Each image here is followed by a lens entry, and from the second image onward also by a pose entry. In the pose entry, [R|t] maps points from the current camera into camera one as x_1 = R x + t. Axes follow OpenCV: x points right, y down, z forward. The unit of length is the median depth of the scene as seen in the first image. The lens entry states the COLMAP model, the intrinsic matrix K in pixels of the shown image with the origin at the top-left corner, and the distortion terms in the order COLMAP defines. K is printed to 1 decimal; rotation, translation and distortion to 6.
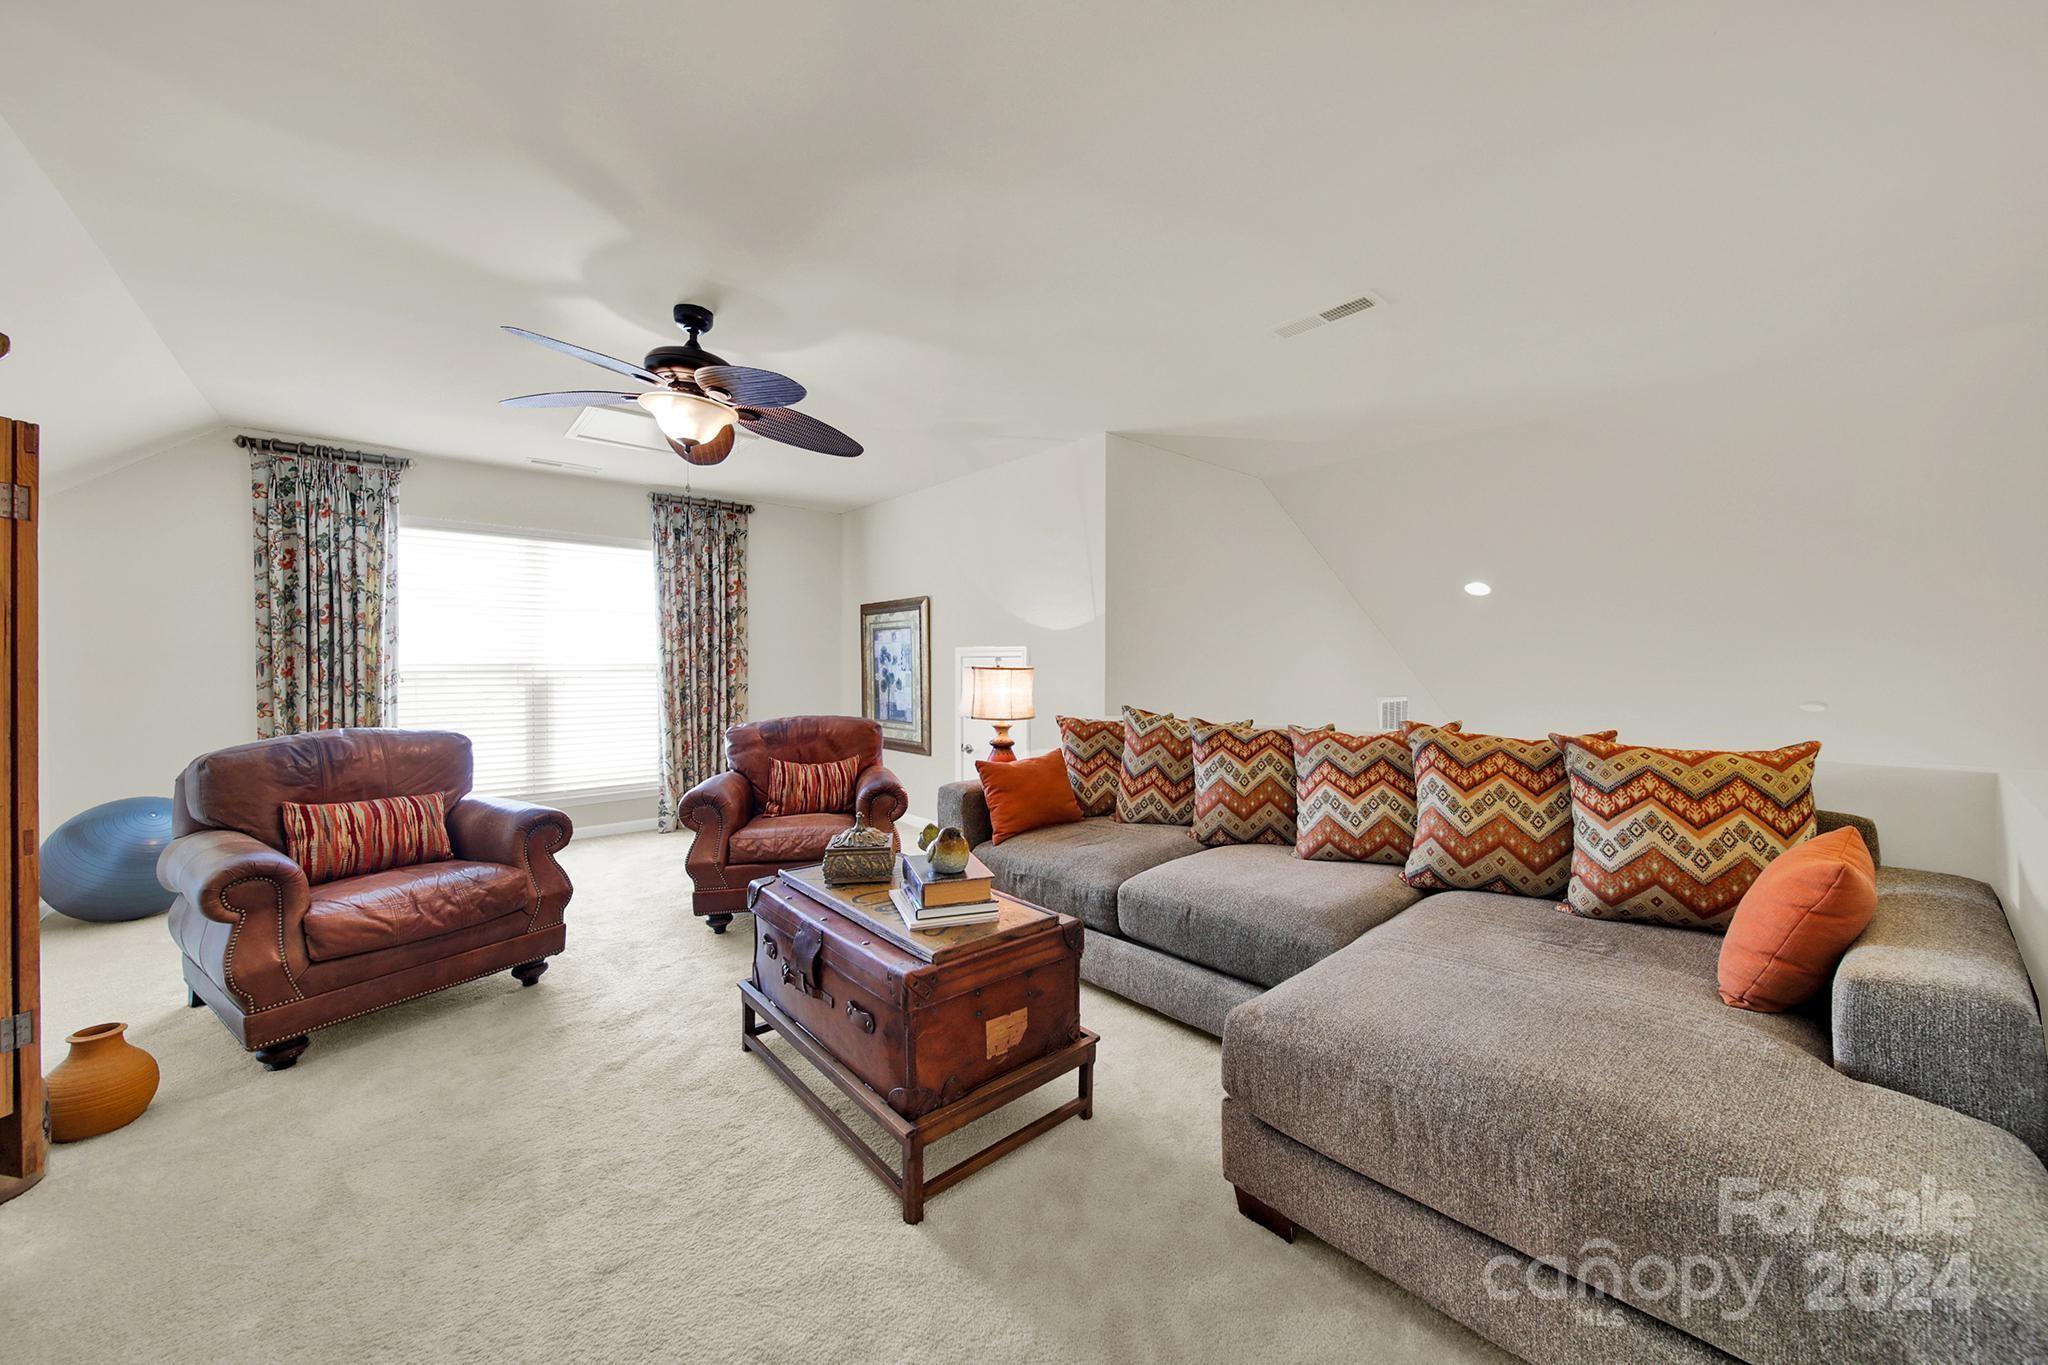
lens RADIAL K [[740.7, 0, 1023.4], [0, 740.7, 657.7], [0, 0, 1]] dist [-0.002752, -0.000647]
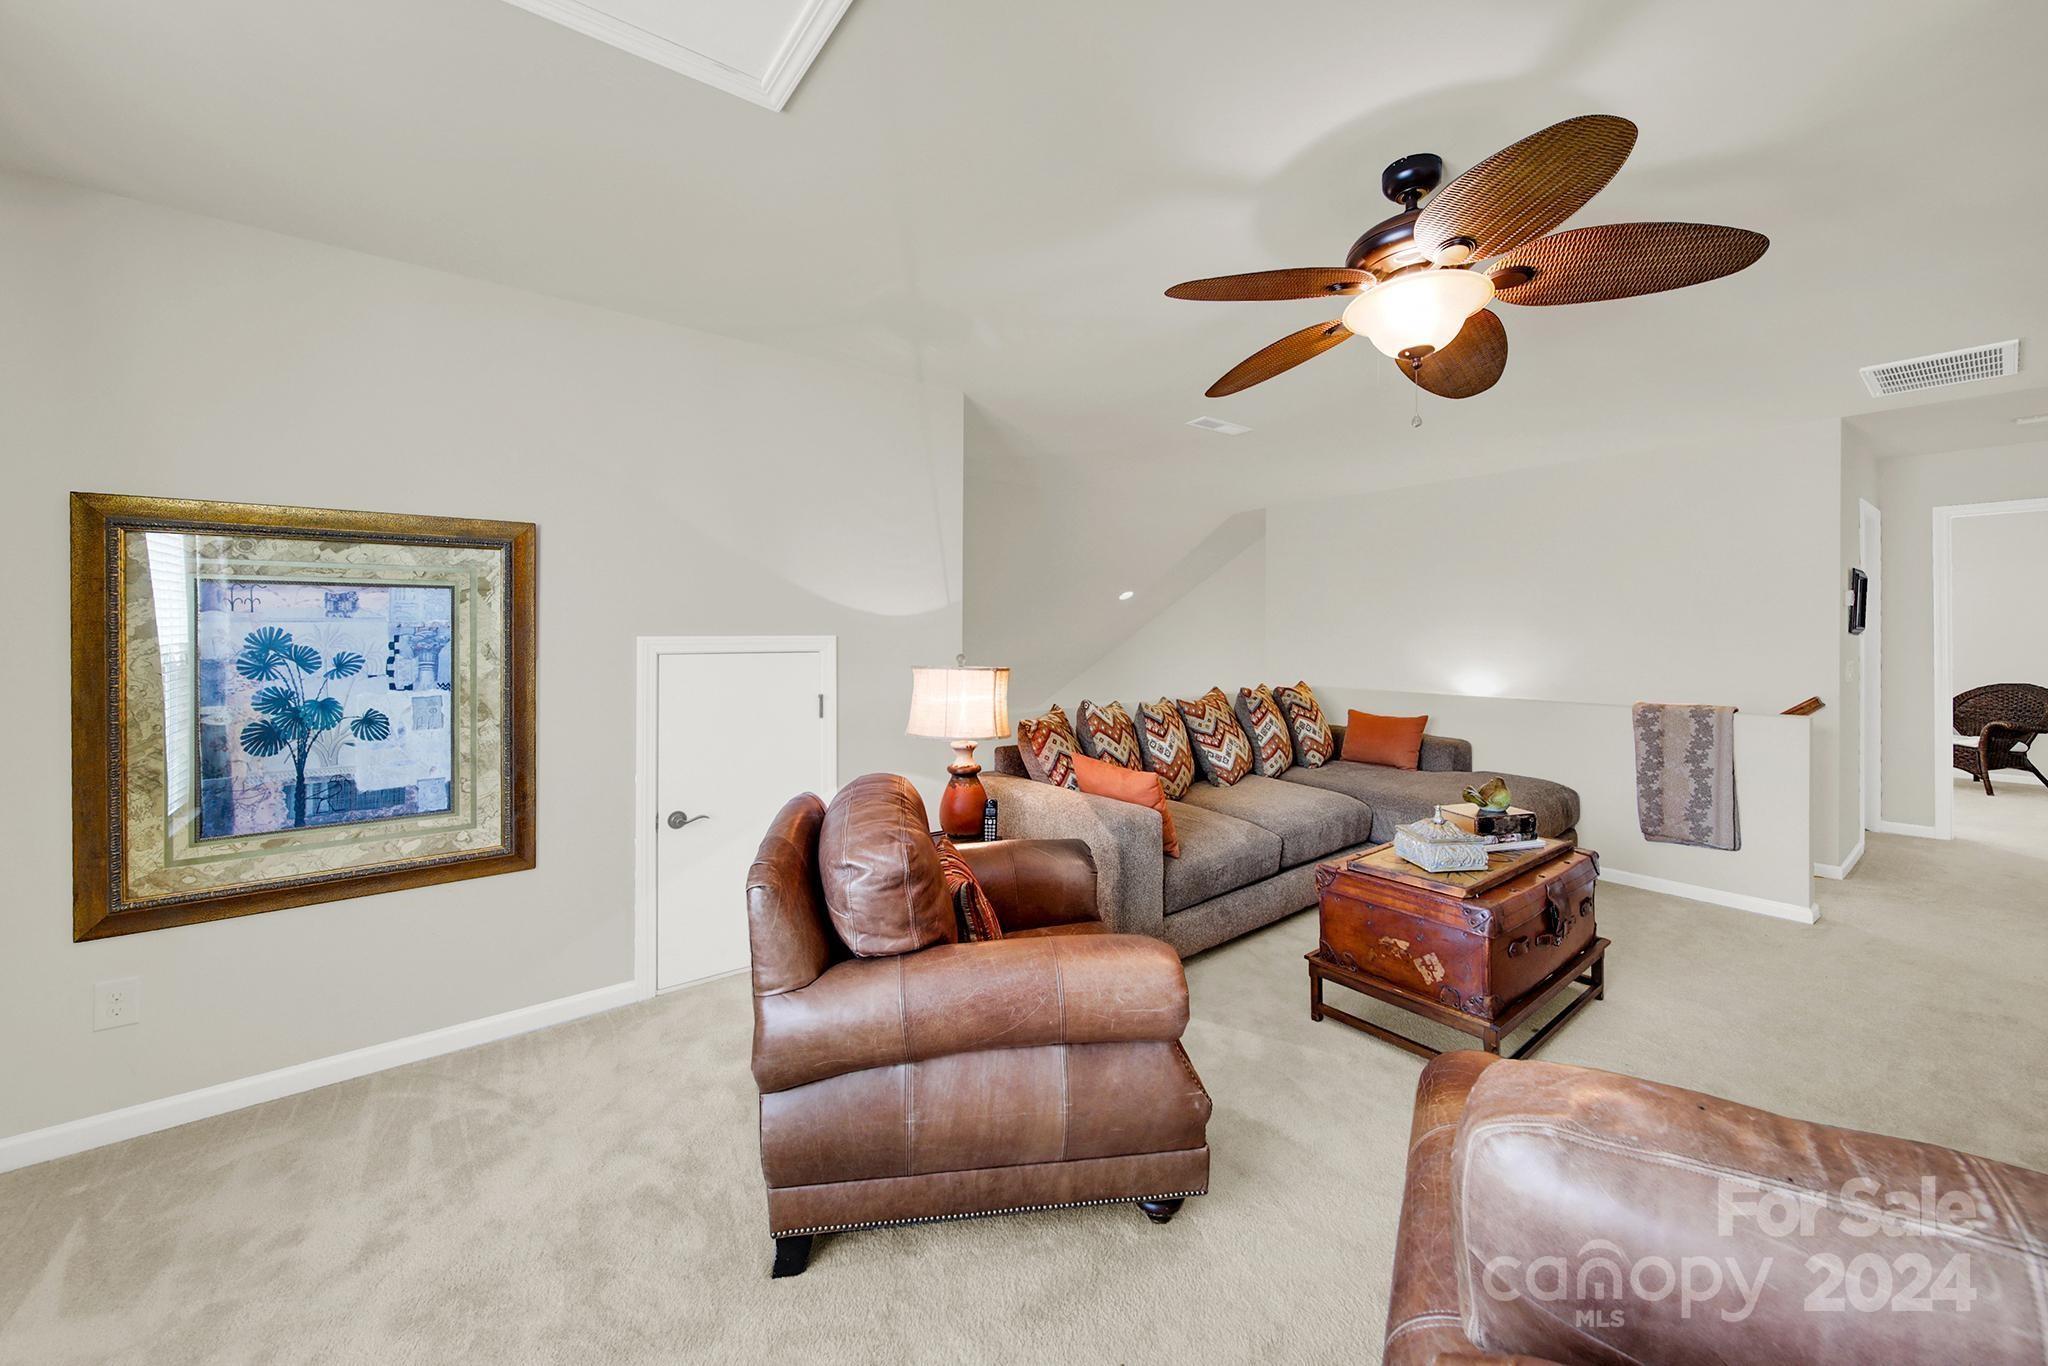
lens RADIAL K [[740.7, 0, 1023.4], [0, 740.7, 658.2], [0, 0, 1]] dist [-0.002752, -0.000647]
pose [[0.073606, -0.029532, 0.996850, -0.534121], [-0.006691, 0.999524, 0.030106, -0.014076], [-0.997265, -0.008886, 0.073374, 0.631869]]
